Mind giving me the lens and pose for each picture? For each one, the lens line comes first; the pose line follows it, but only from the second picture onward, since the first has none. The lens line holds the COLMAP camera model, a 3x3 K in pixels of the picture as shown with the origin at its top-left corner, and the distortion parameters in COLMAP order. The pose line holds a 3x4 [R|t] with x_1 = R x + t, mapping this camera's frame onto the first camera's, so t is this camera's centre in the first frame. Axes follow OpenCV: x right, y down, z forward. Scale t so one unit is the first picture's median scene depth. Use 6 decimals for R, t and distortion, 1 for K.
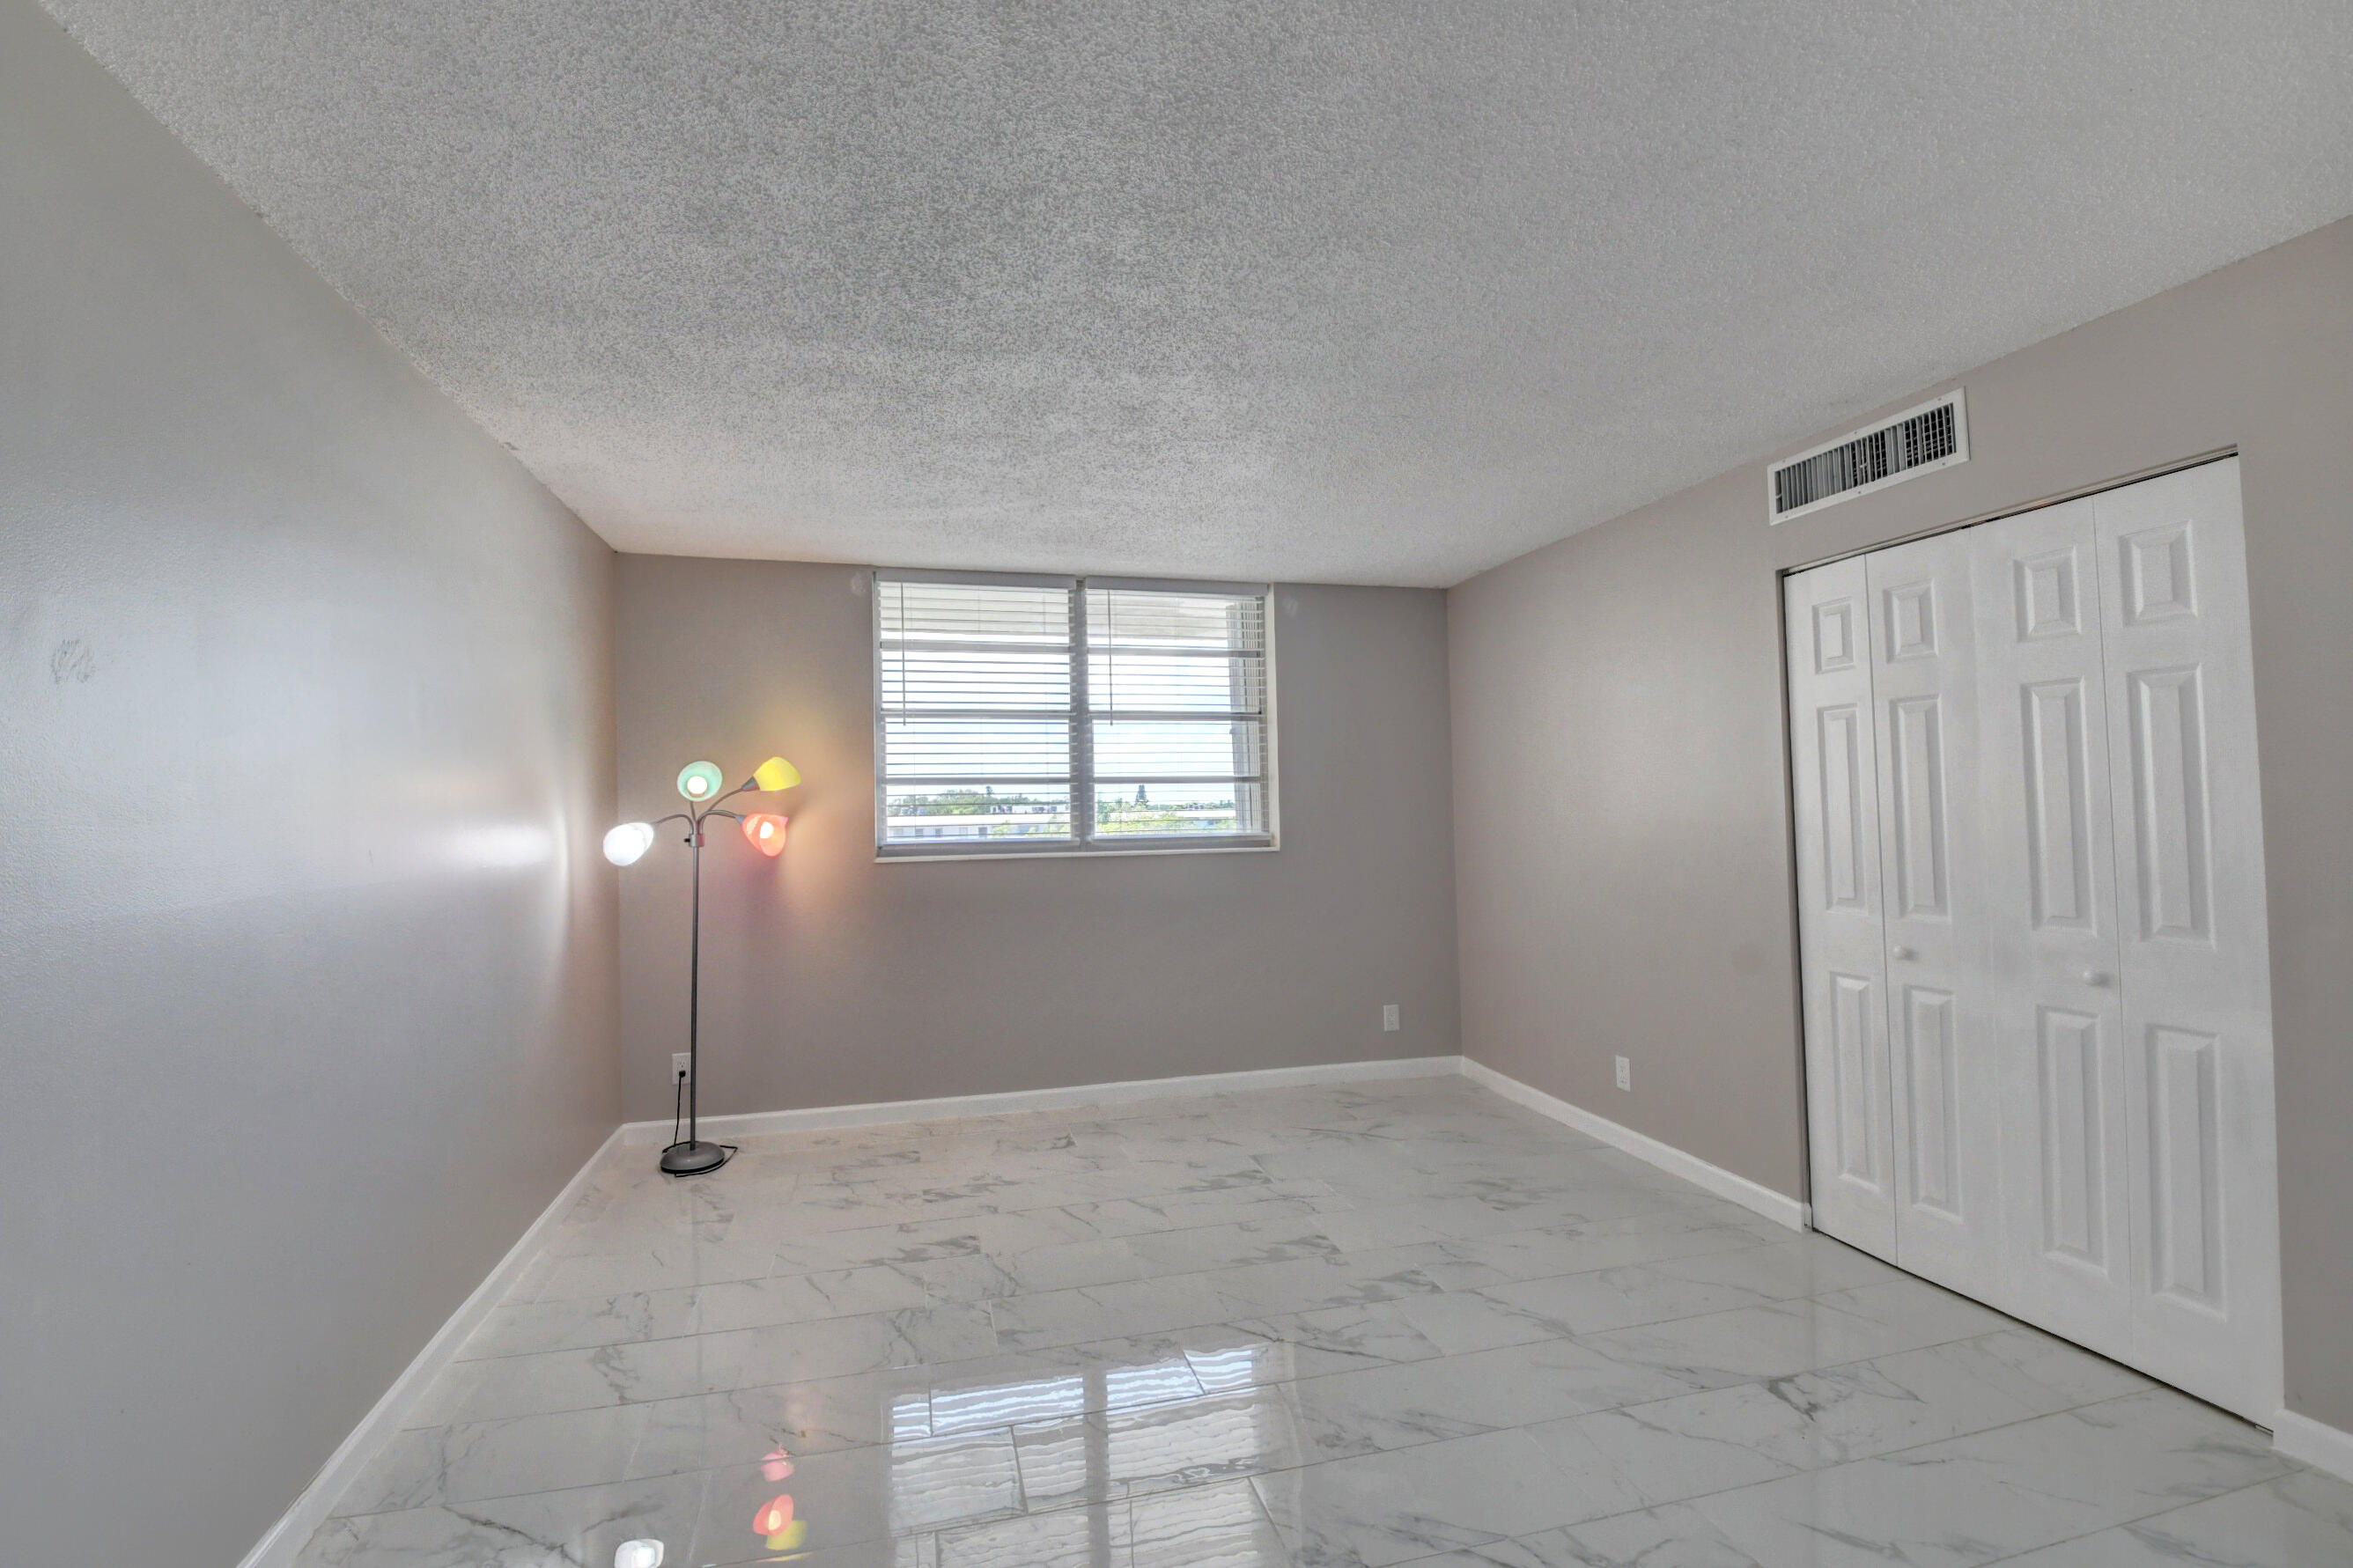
lens RADIAL K [[1054.1, 0, 1178.2], [0, 1054.1, 802.1], [0, 0, 1]] dist [0.024176, -0.034302]
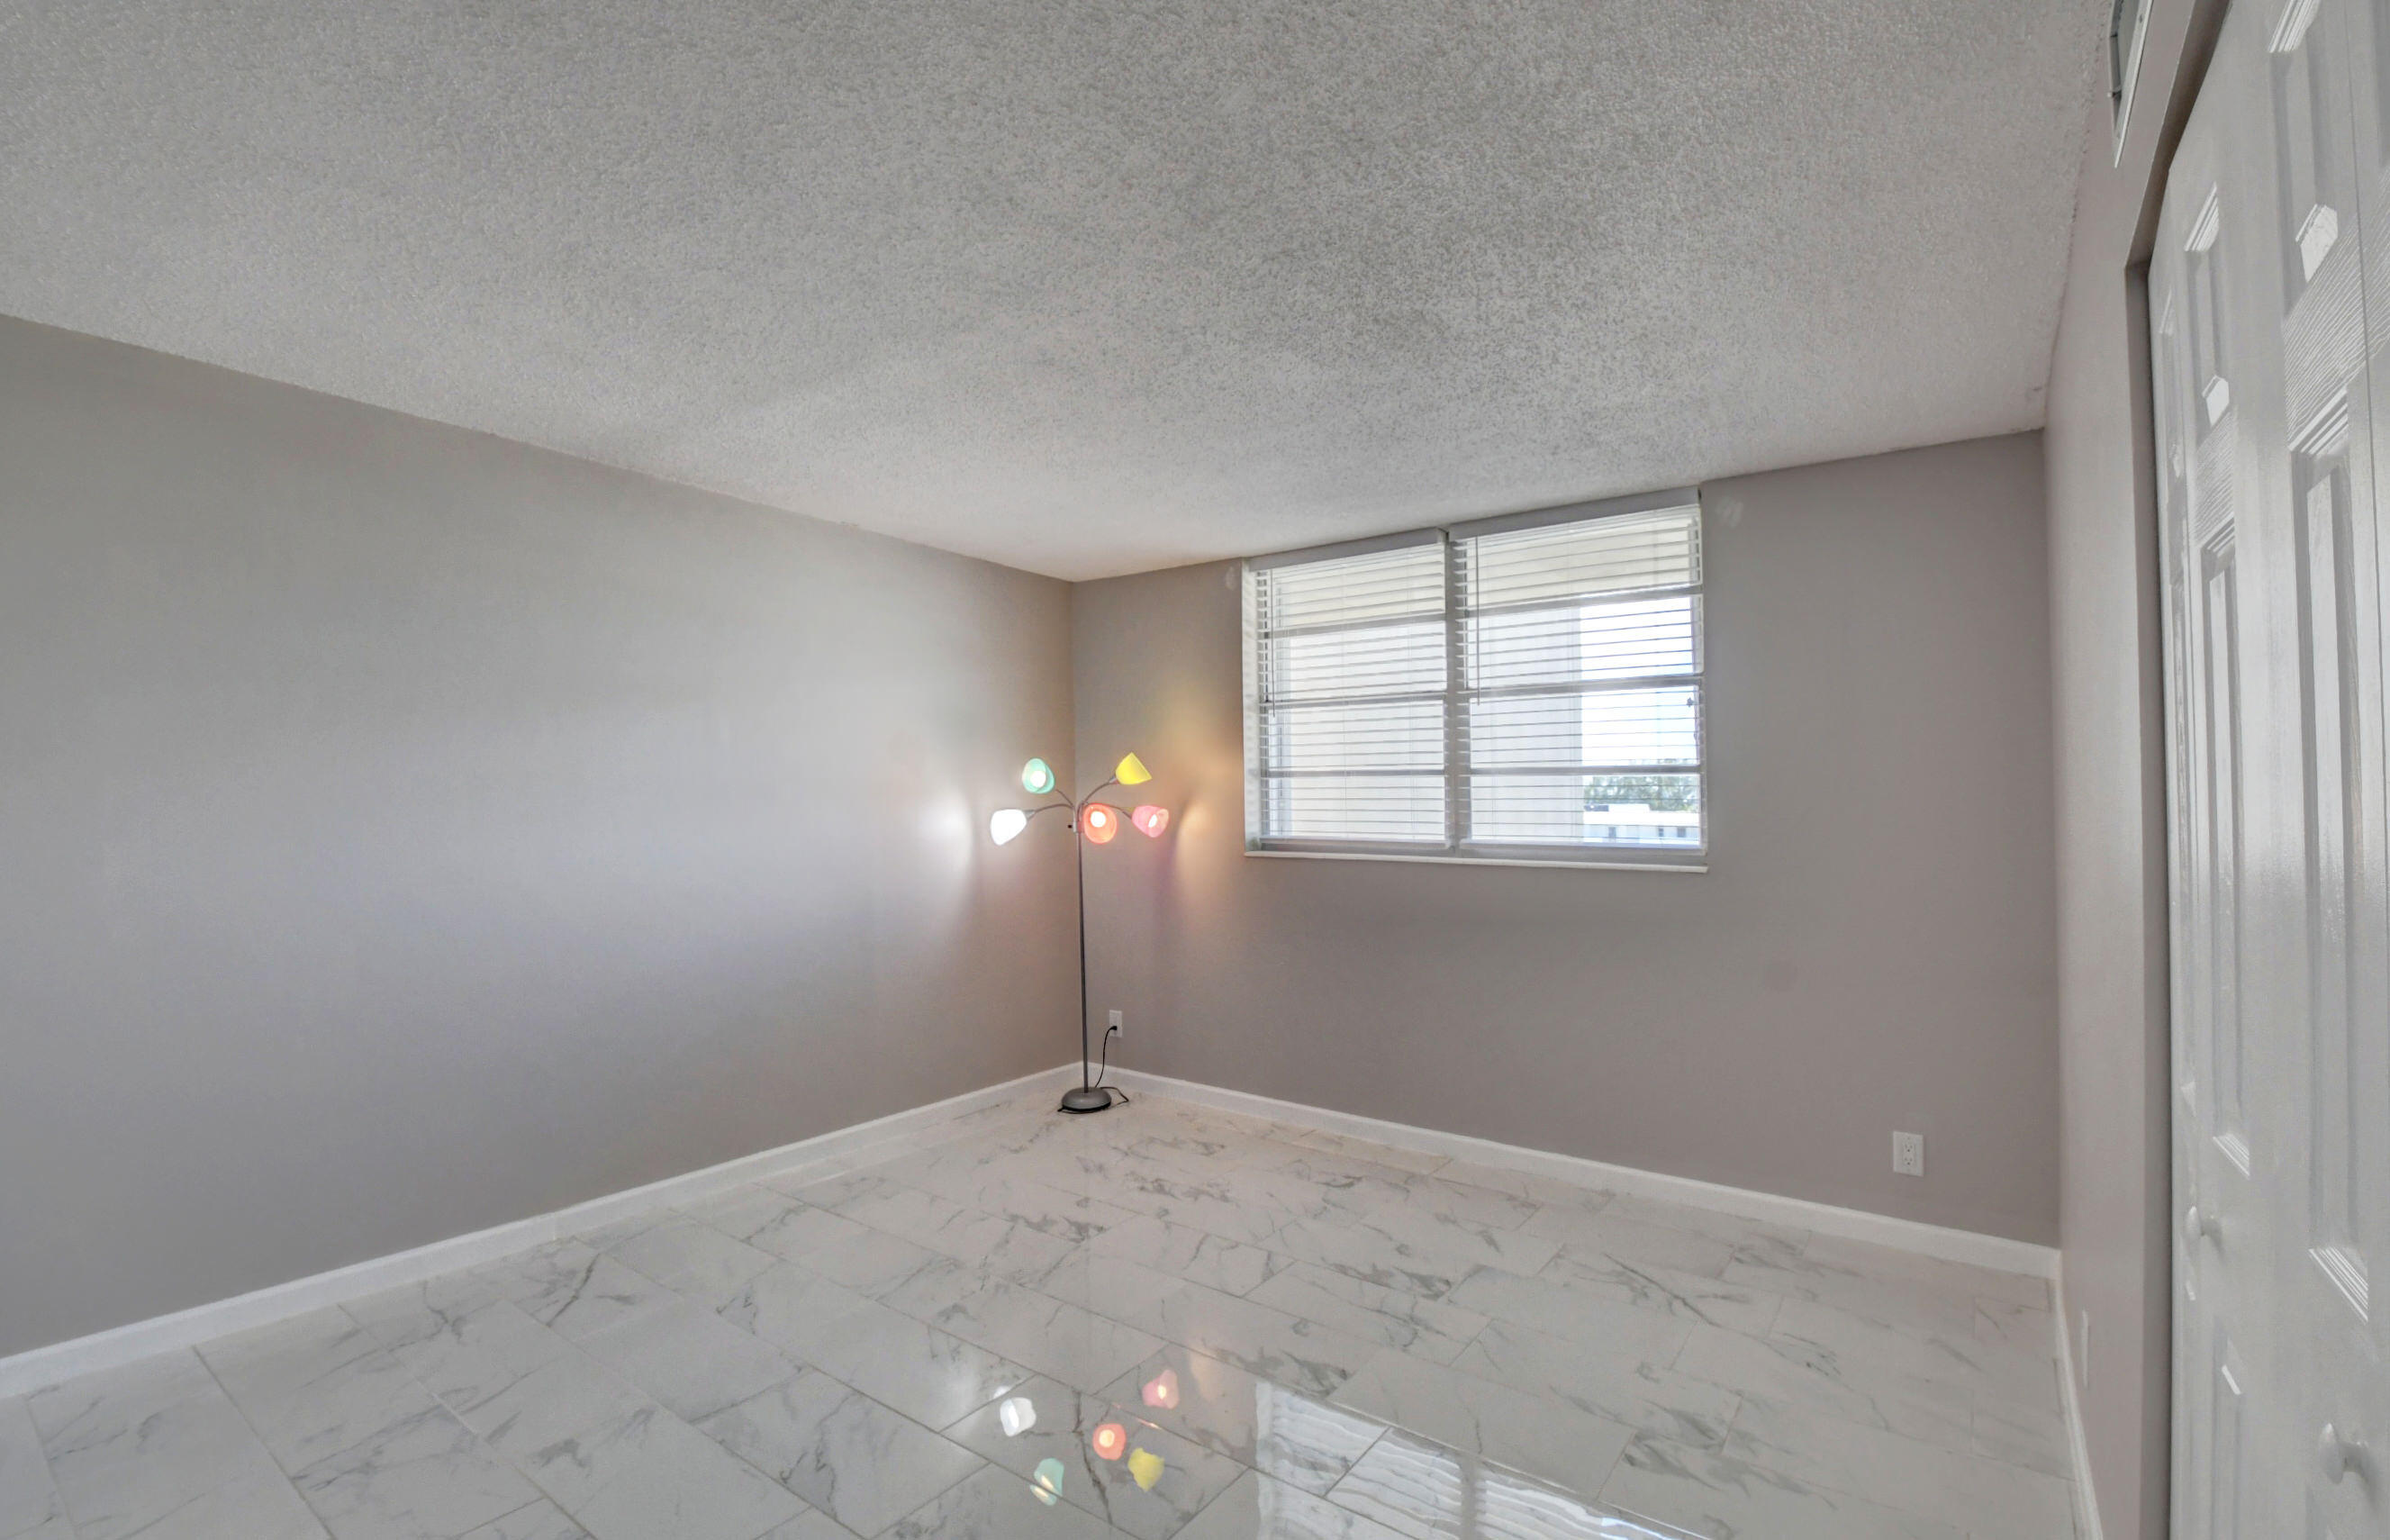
lens RADIAL K [[1092.1, 0, 1195.0], [0, 1092.1, 842.5], [0, 0, 1]] dist [0.029033, -0.066813]
pose [[0.620939, 0.044555, -0.782592, 0.500621], [-0.006462, 0.998640, 0.051729, -0.009194], [0.783832, -0.027063, 0.620382, 0.324627]]
